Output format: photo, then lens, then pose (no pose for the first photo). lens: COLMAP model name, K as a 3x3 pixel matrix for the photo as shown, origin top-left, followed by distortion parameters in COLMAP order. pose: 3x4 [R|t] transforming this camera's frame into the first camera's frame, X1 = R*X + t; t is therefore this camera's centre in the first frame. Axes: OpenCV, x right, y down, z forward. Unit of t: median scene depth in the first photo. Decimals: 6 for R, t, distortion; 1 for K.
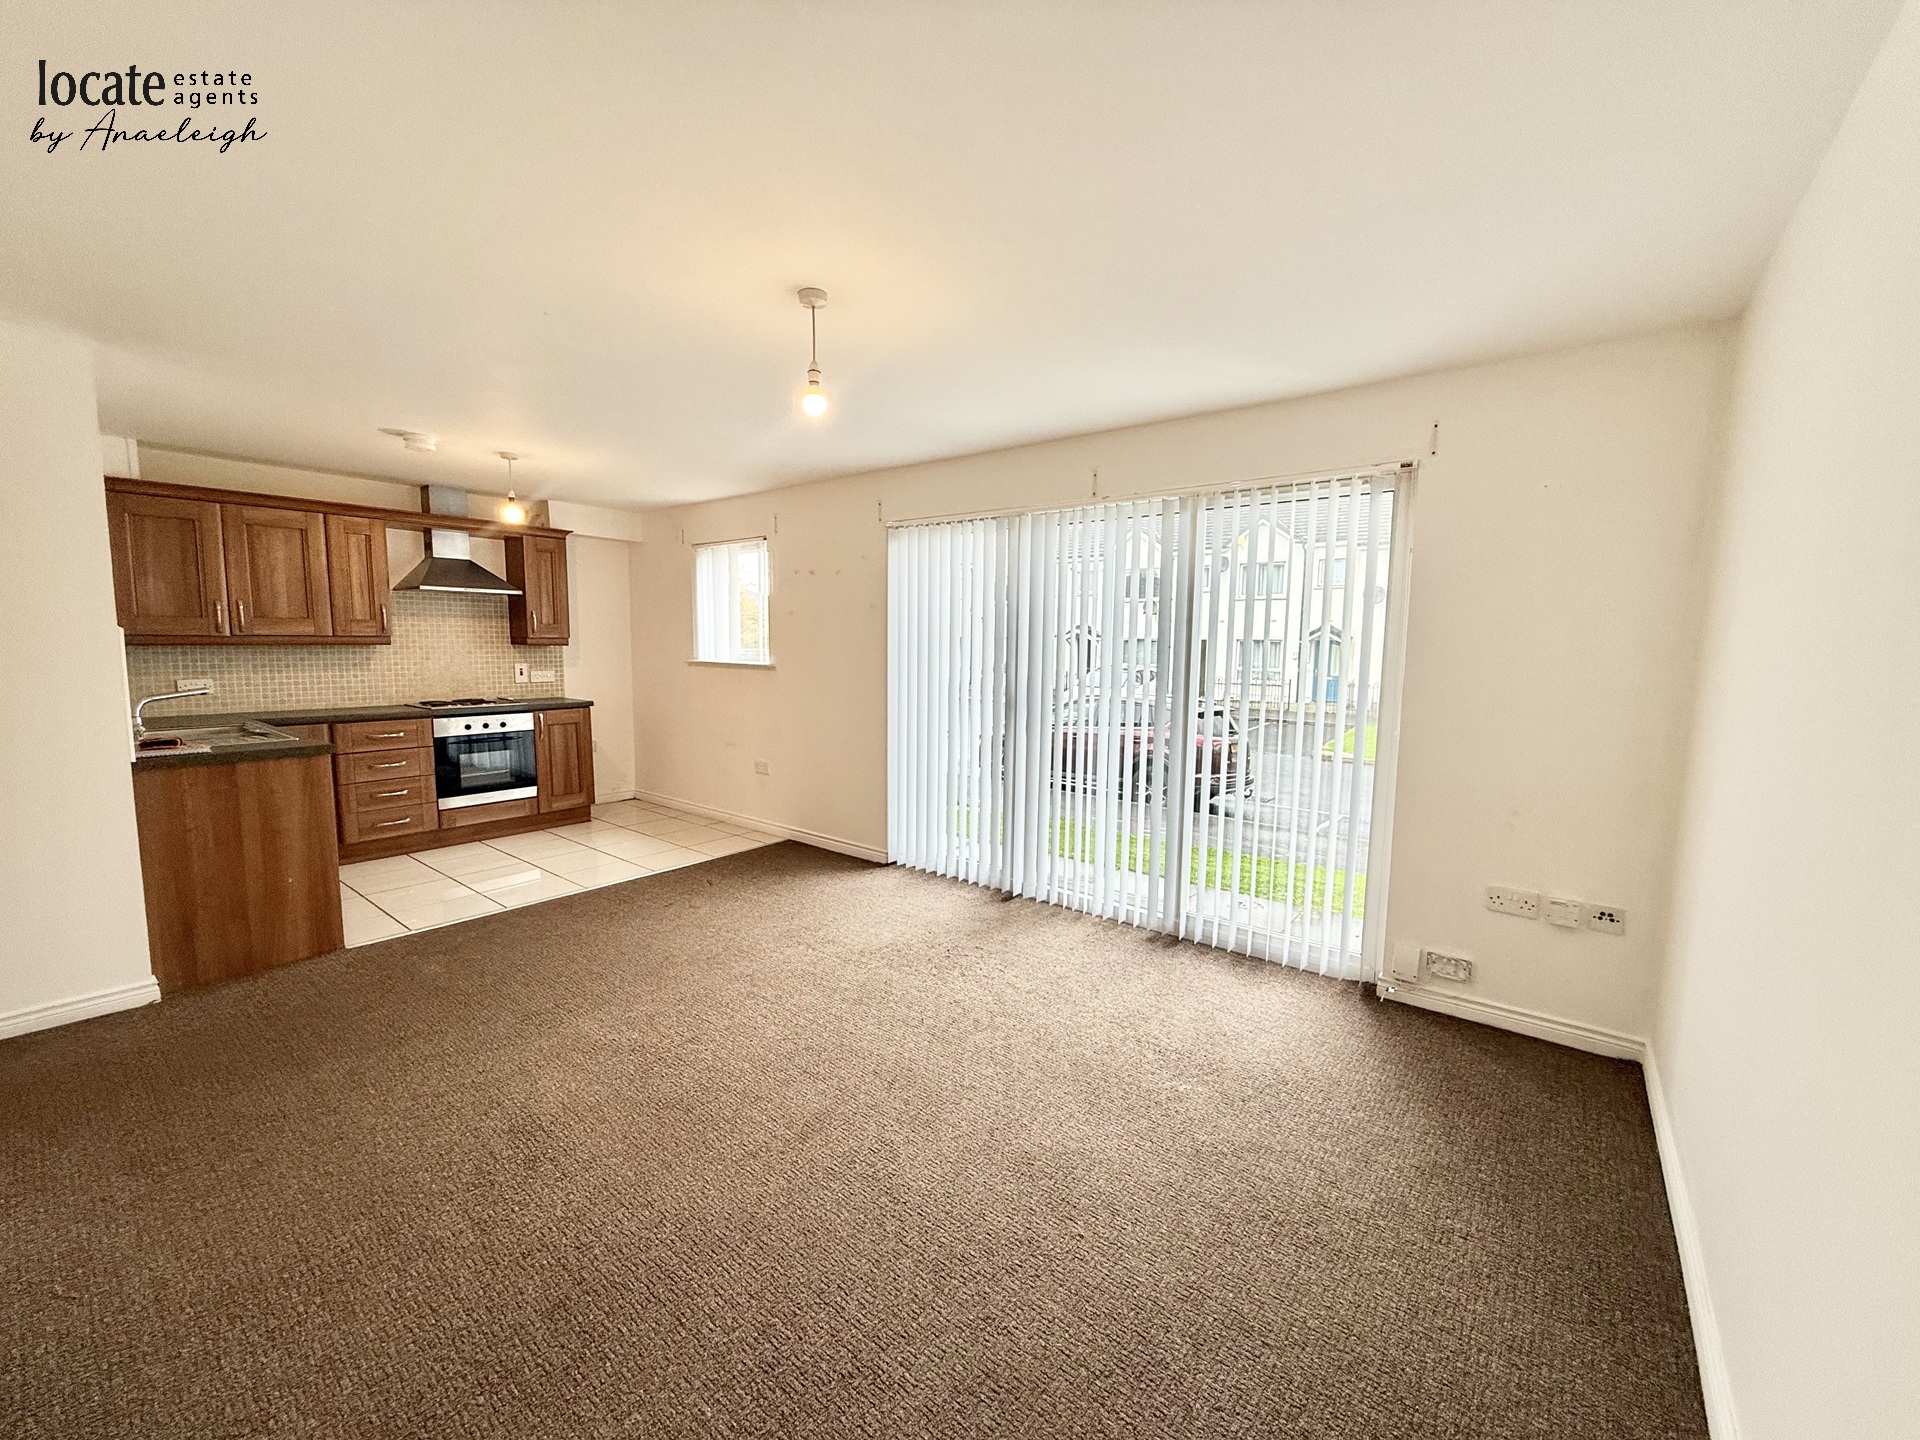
lens RADIAL K [[762.7, 0, 952.7], [0, 762.7, 719.4], [0, 0, 1]] dist [0.002201, 0.000030]
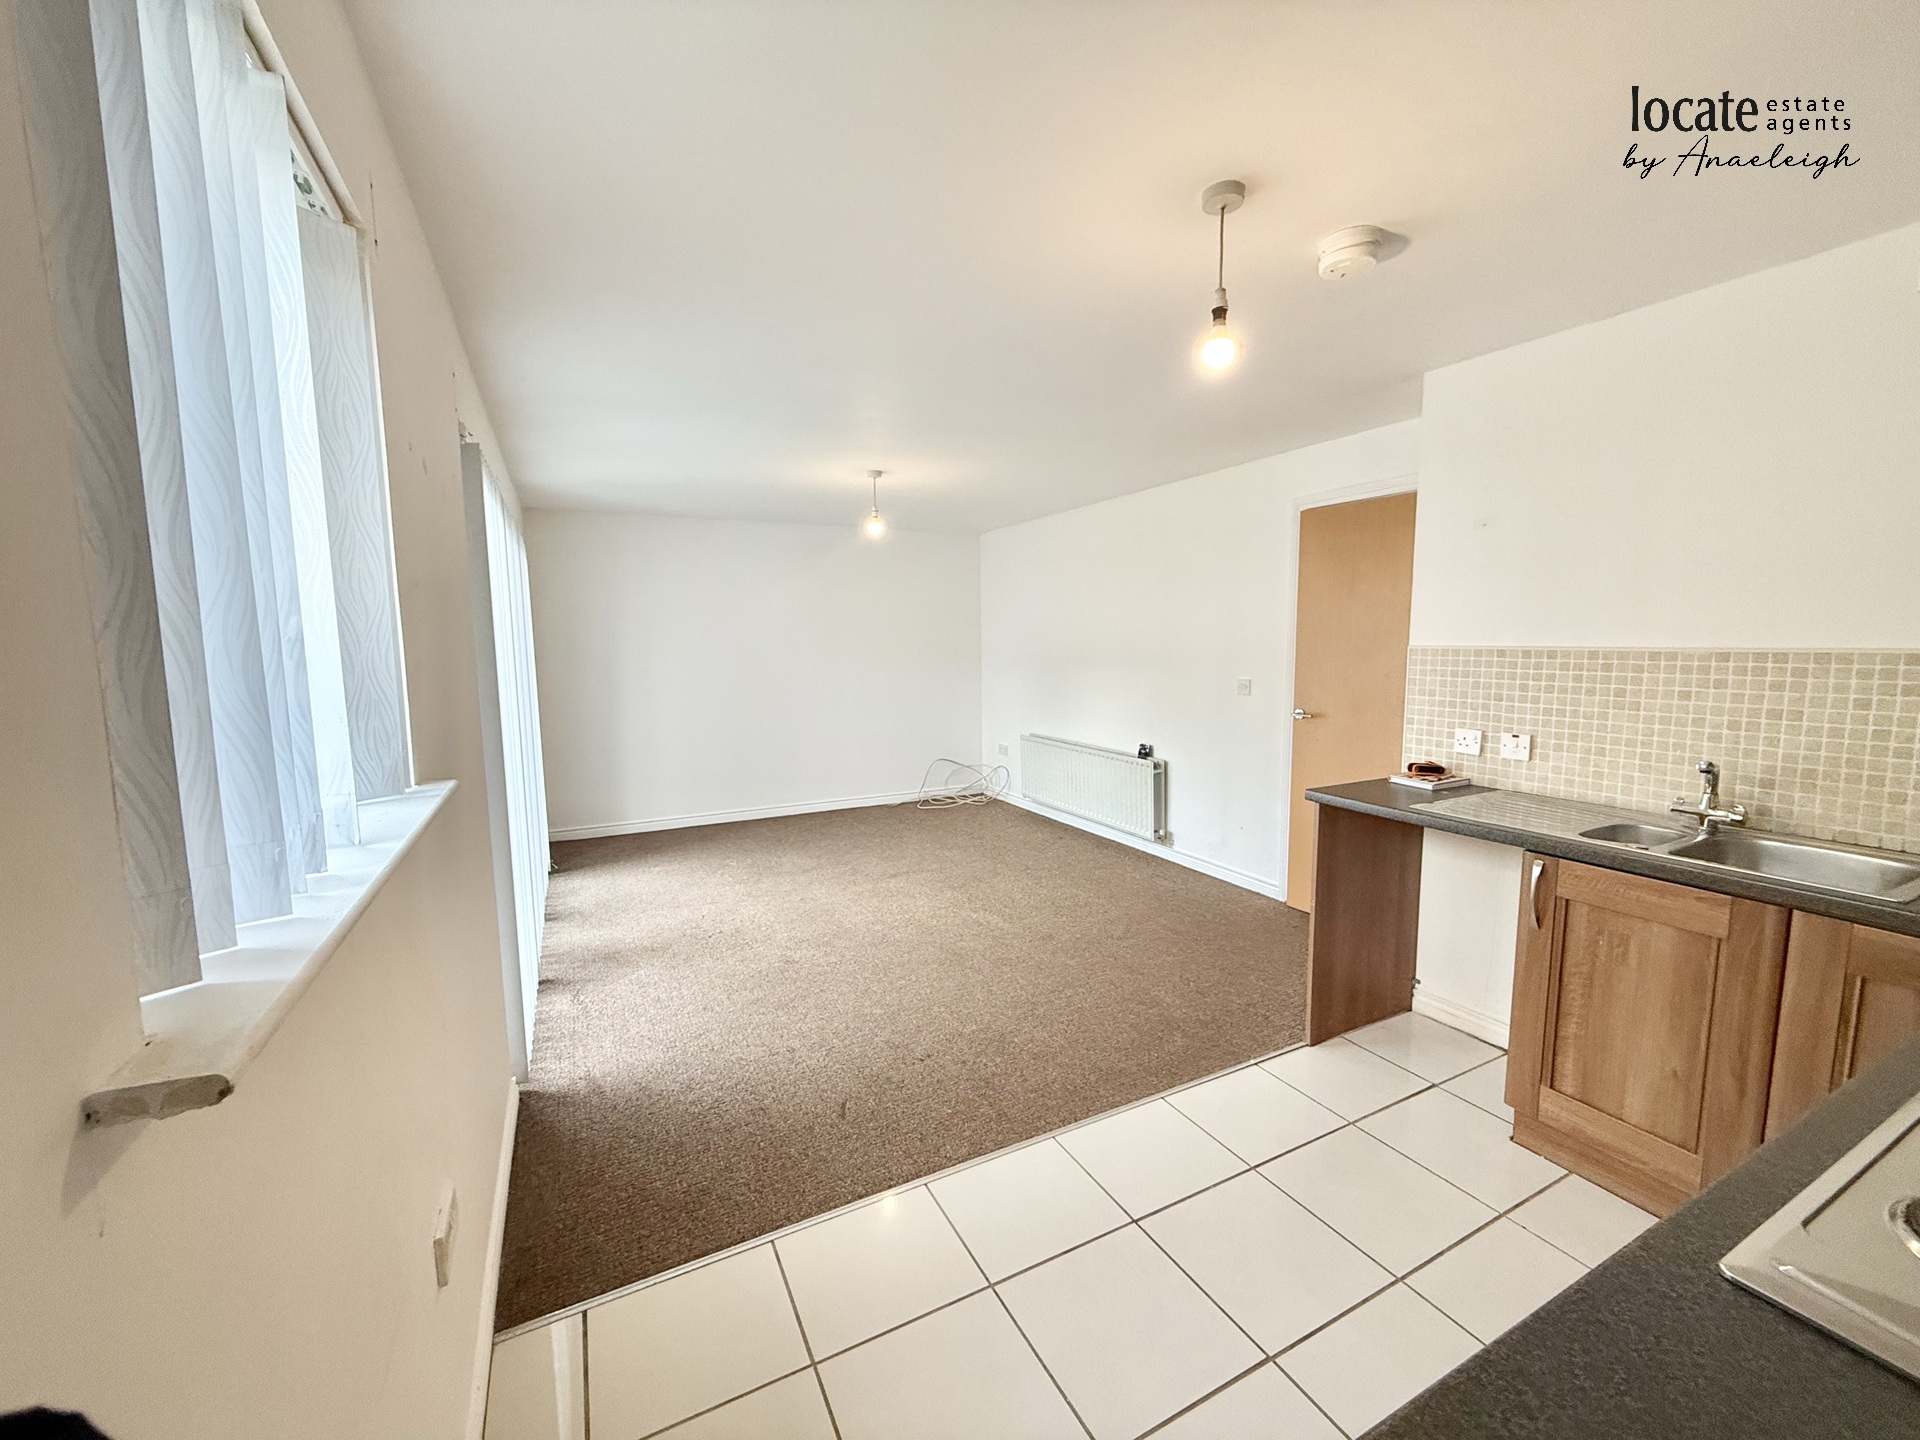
lens RADIAL K [[762.7, 0, 952.7], [0, 762.7, 719.4], [0, 0, 1]] dist [0.002201, 0.000030]
pose [[-0.907244, -0.047016, 0.417968, -0.568742], [0.043701, 0.977817, 0.204852, -0.156337], [-0.418327, 0.204116, -0.885064, 1.312714]]
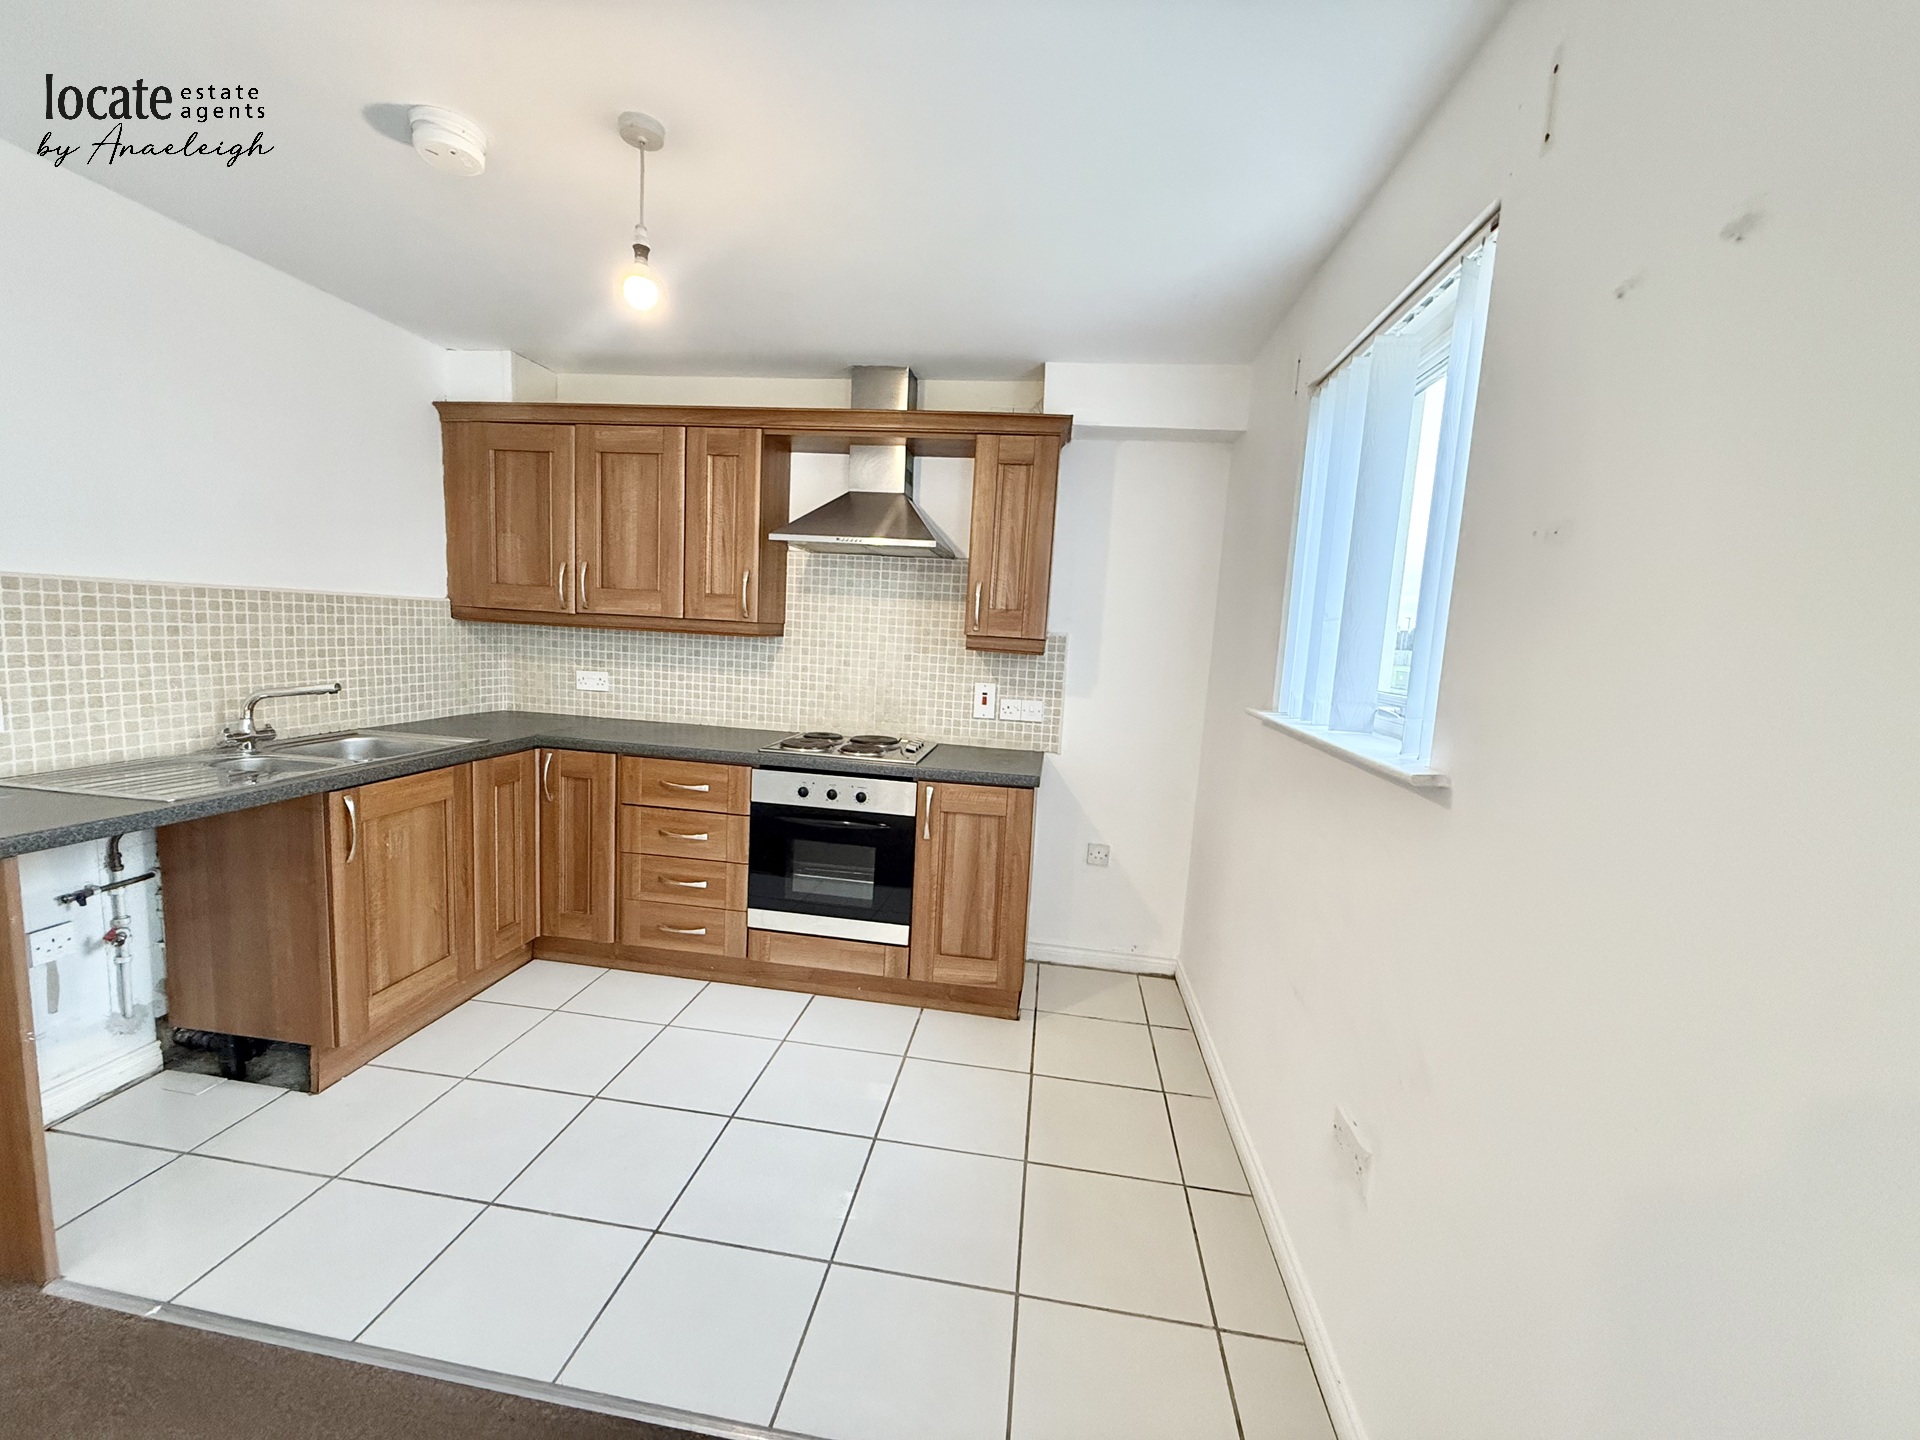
lens RADIAL K [[762.7, 0, 952.7], [0, 762.7, 719.4], [0, 0, 1]] dist [0.002201, 0.000030]
pose [[0.507161, 0.119692, -0.853499, -0.134248], [-0.140000, 0.988598, 0.055447, -0.093051], [0.850404, 0.091369, 0.518136, 0.869632]]
